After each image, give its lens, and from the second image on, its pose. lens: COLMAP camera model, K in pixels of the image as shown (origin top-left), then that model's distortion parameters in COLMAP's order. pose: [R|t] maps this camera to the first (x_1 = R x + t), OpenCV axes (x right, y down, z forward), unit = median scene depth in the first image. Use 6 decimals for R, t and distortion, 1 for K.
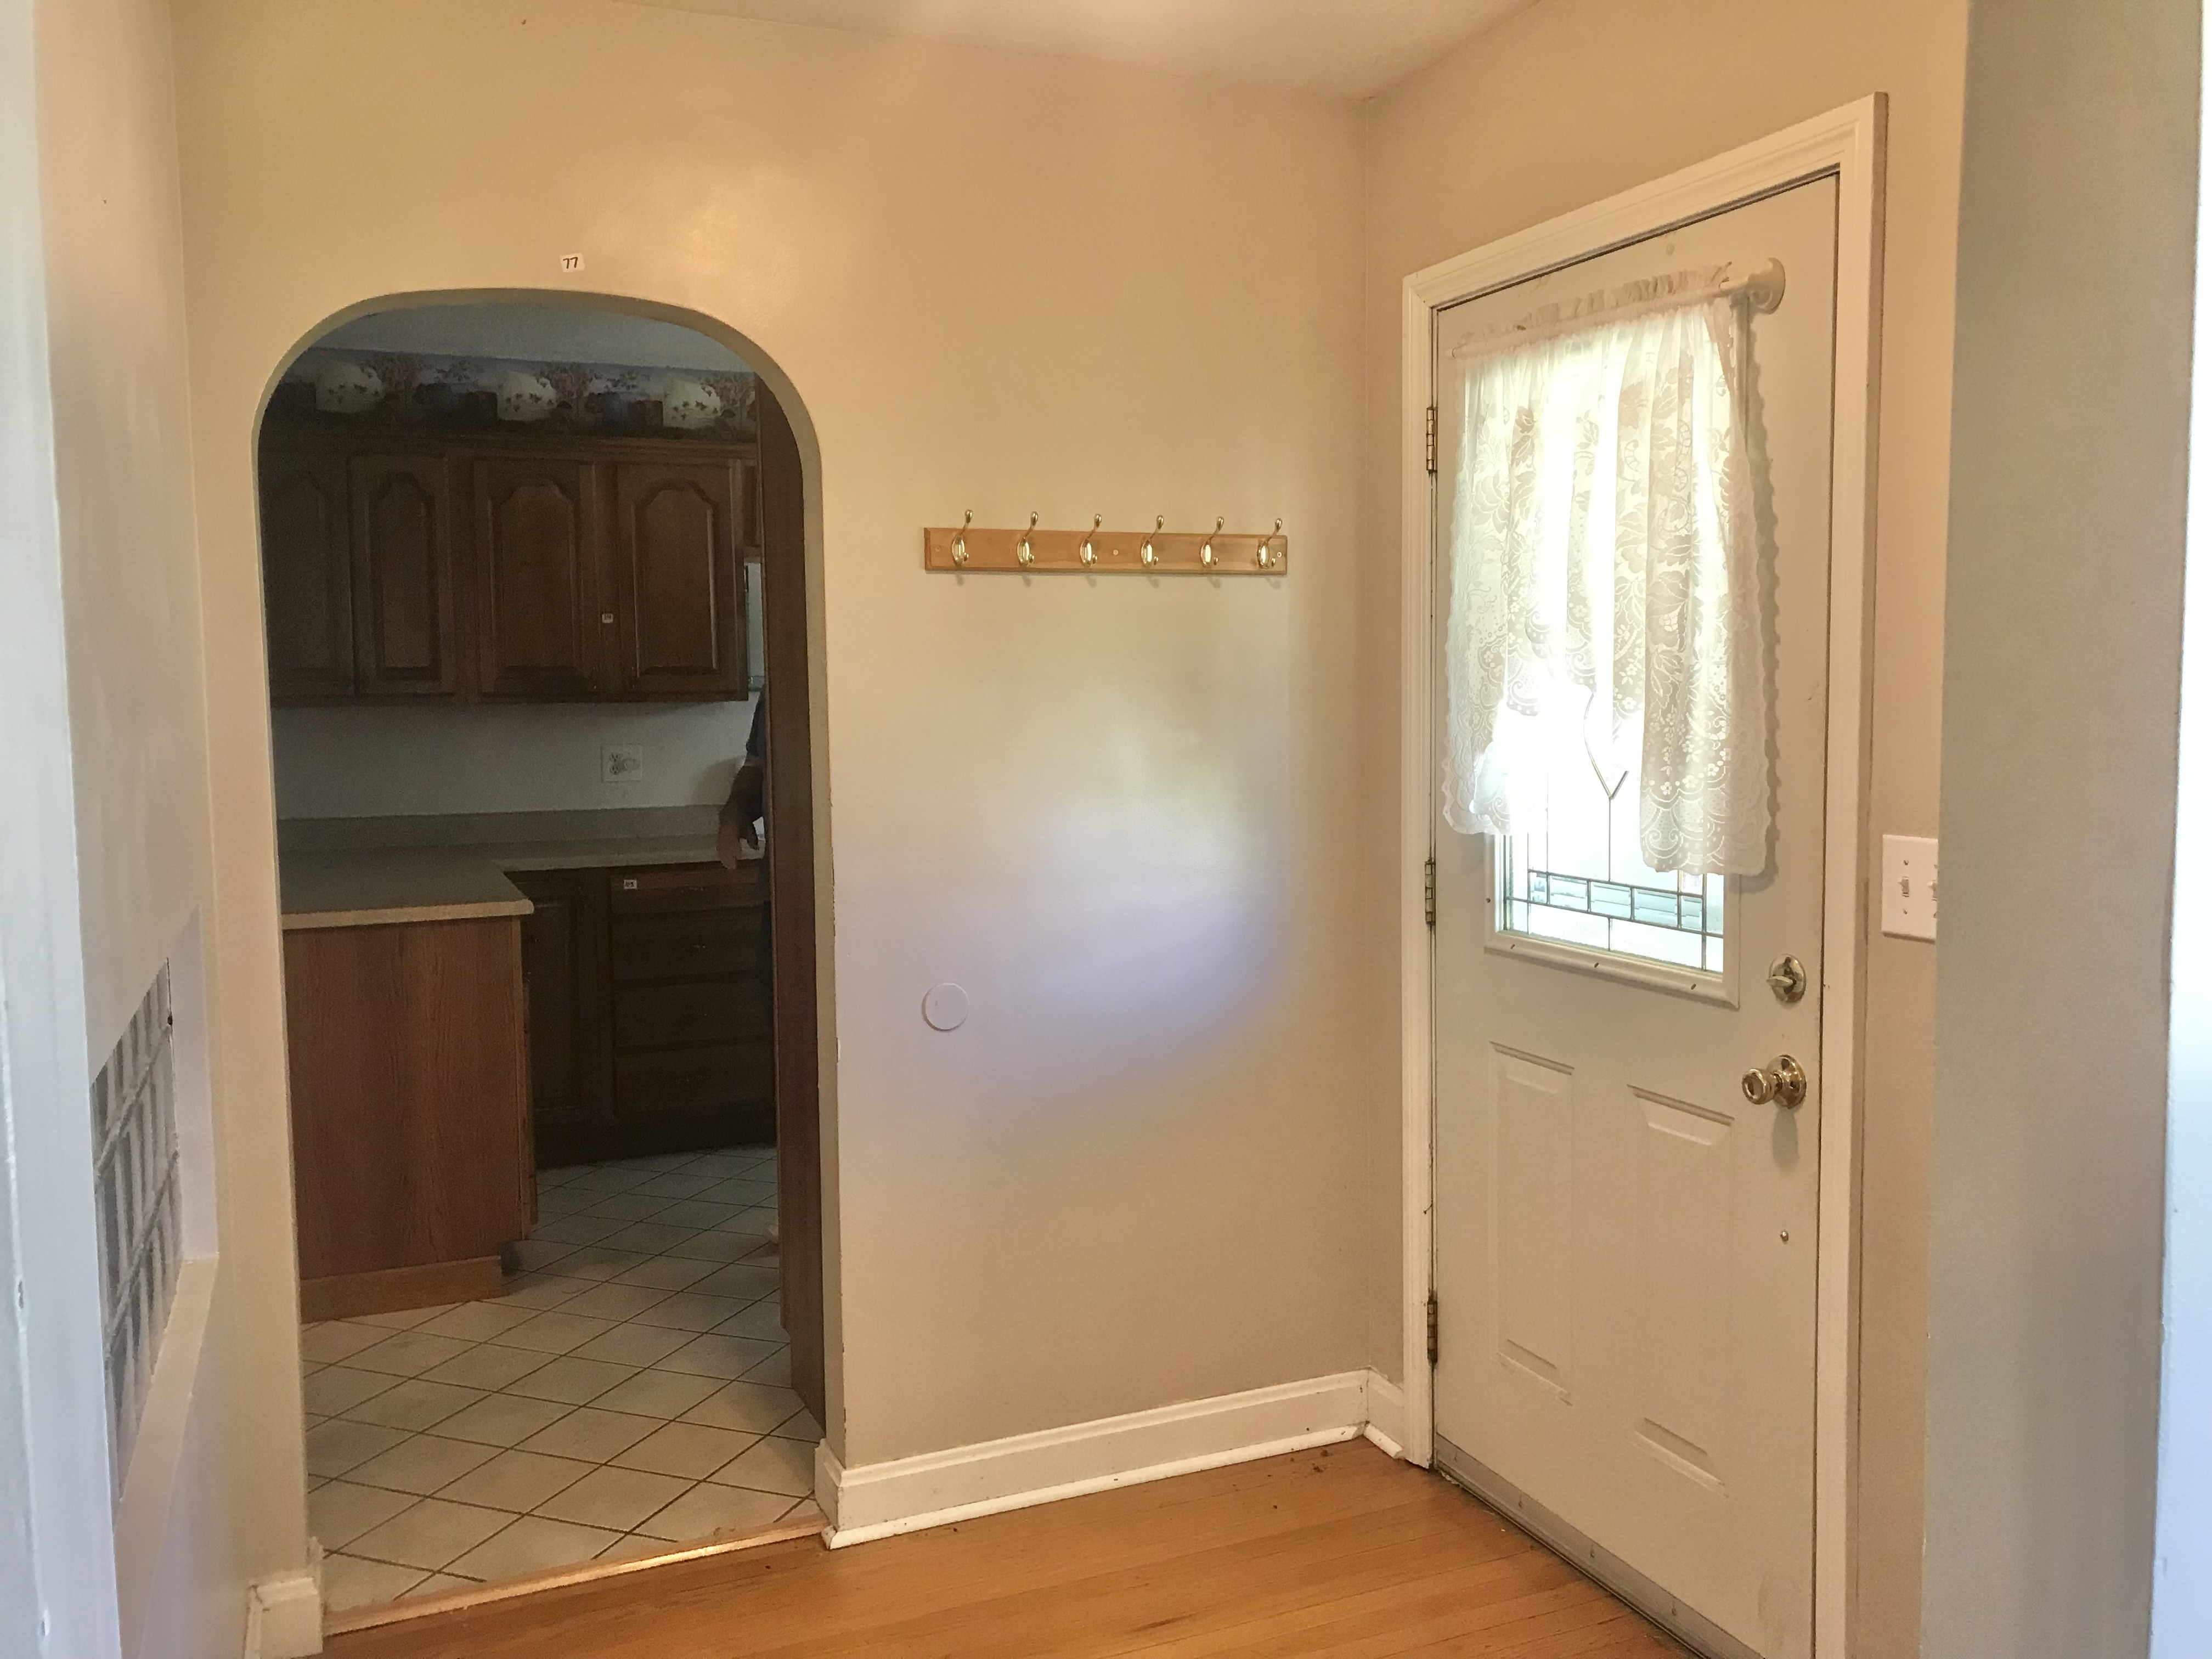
lens RADIAL K [[1798.5, 0, 1096.8], [0, 1798.5, 829.5], [0, 0, 1]] dist [0.046839, -0.043514]
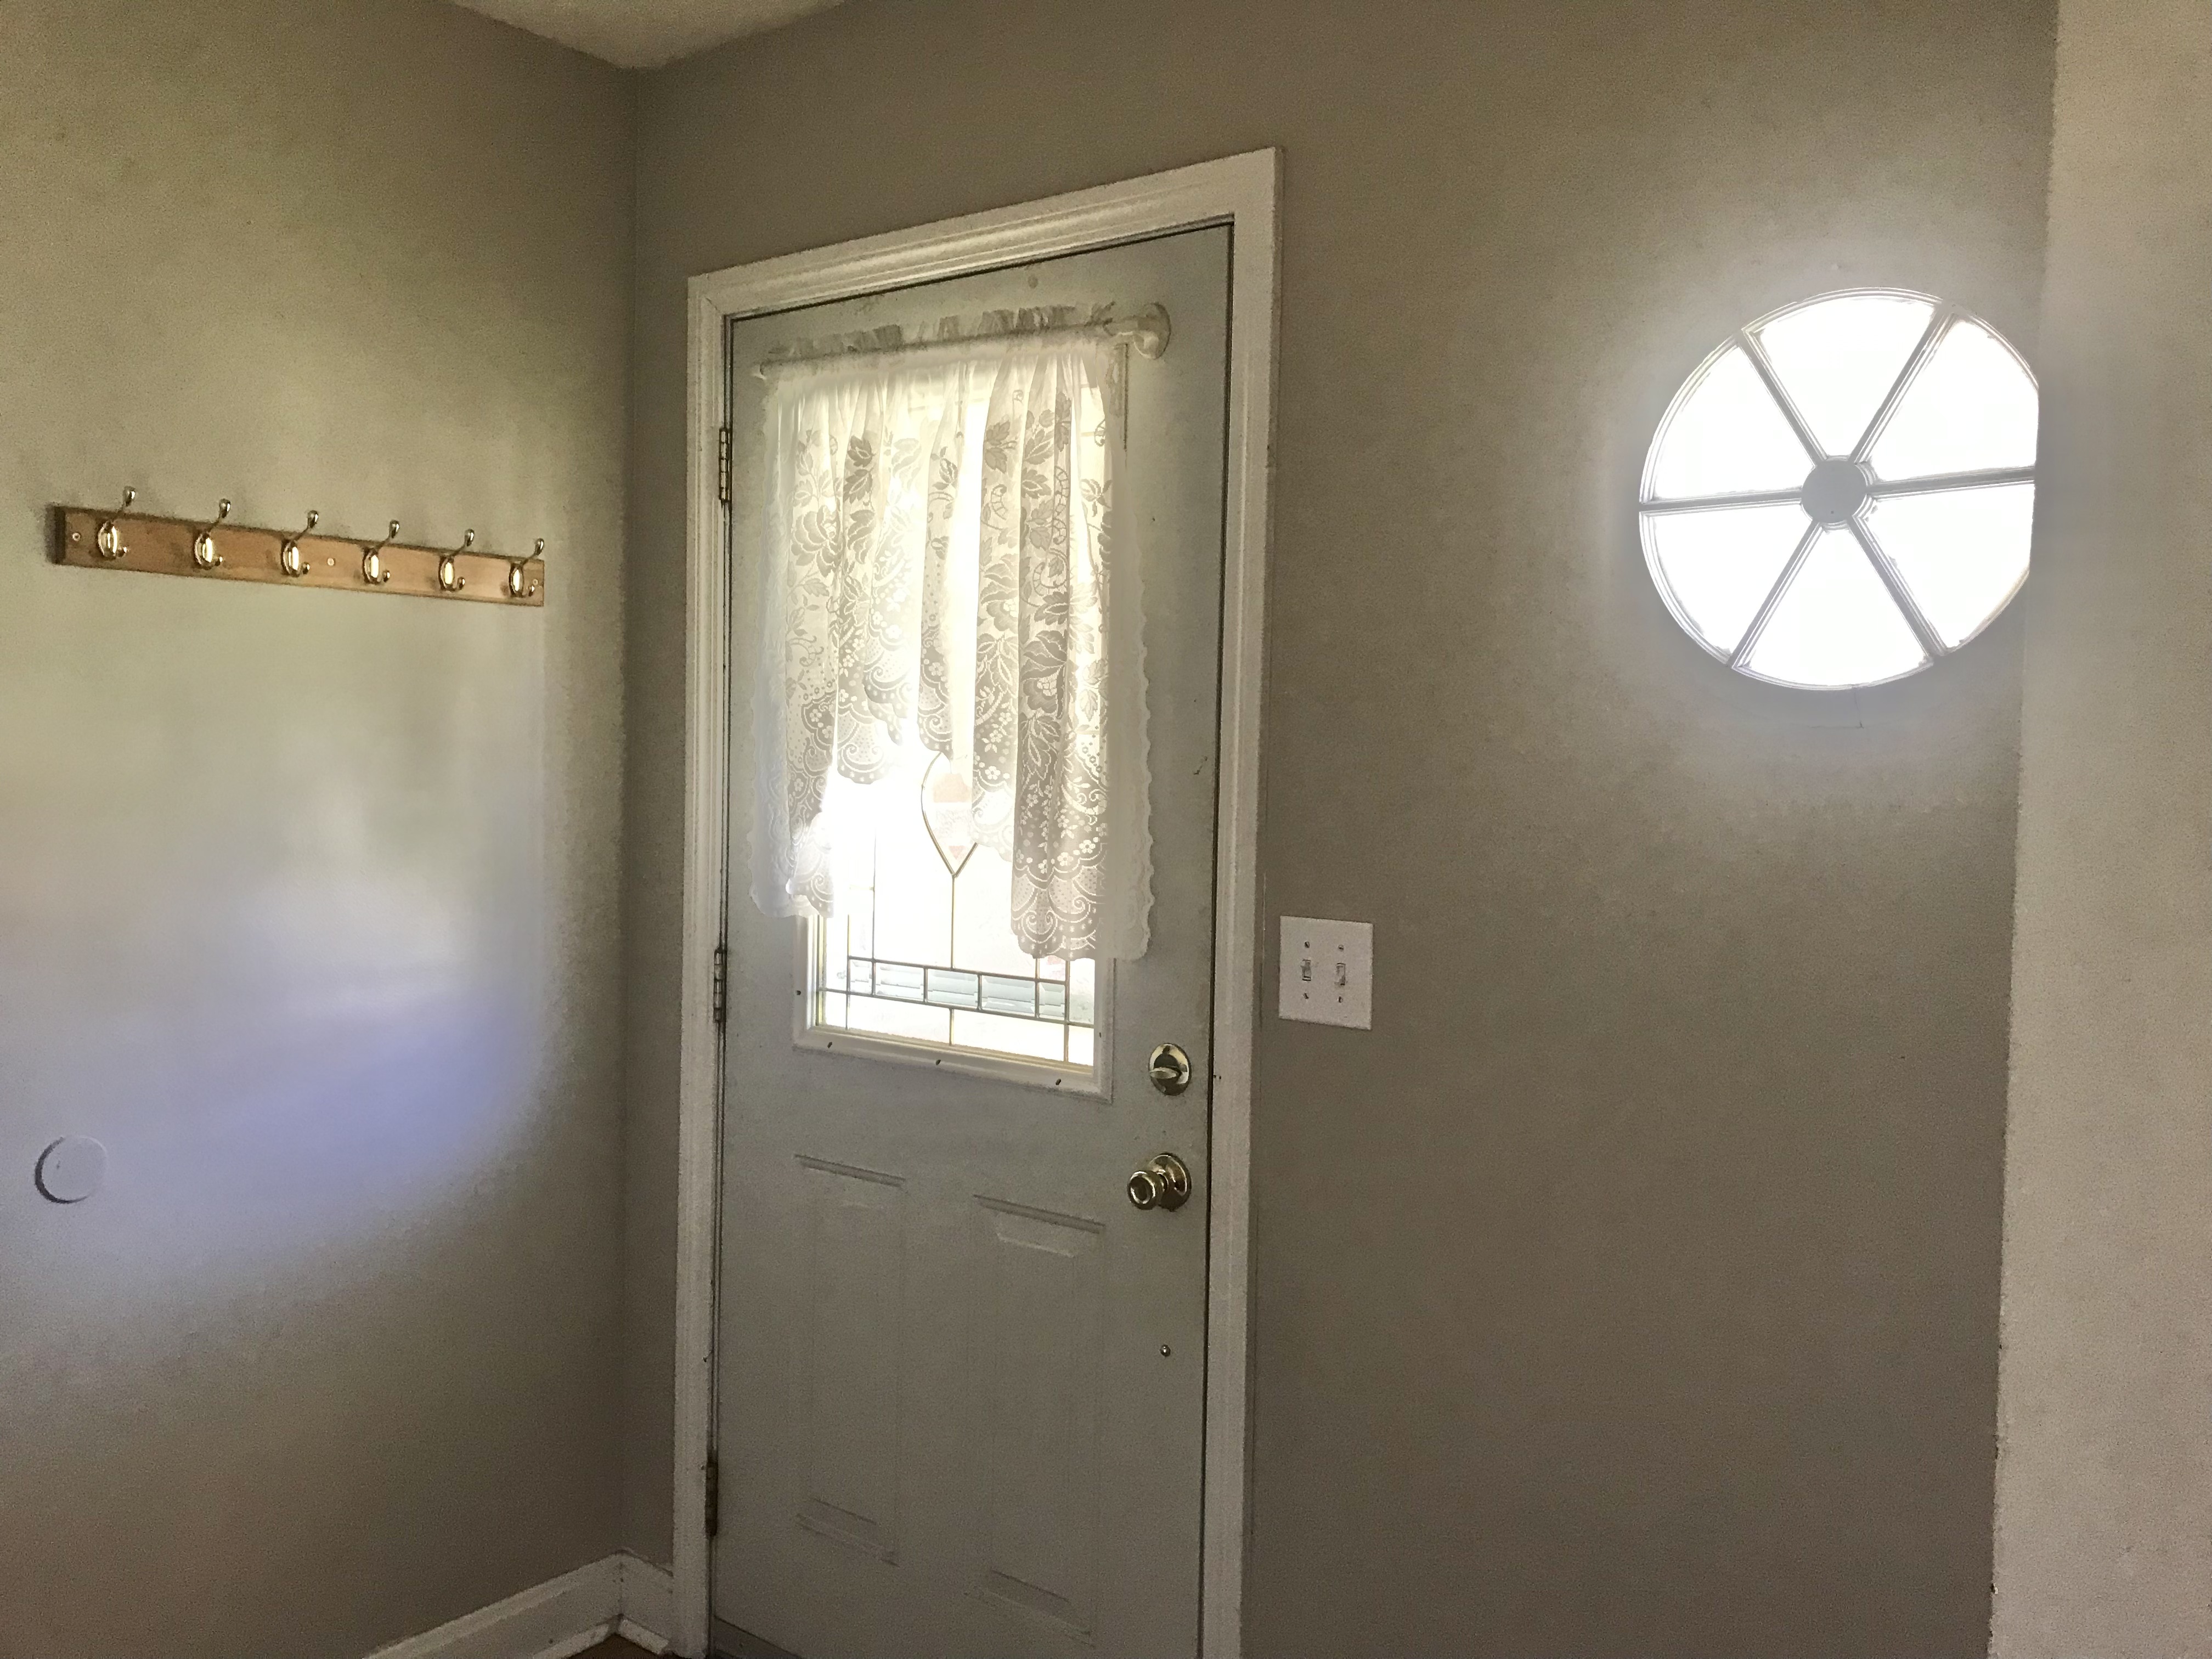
lens RADIAL K [[1798.5, 0, 1115.5], [0, 1798.5, 826.3], [0, 0, 1]] dist [0.046839, -0.043514]
pose [[0.868566, 0.011291, 0.495444, -0.091961], [0.008525, 0.999252, -0.037719, -0.007862], [-0.495499, 0.036985, 0.867821, 0.173978]]
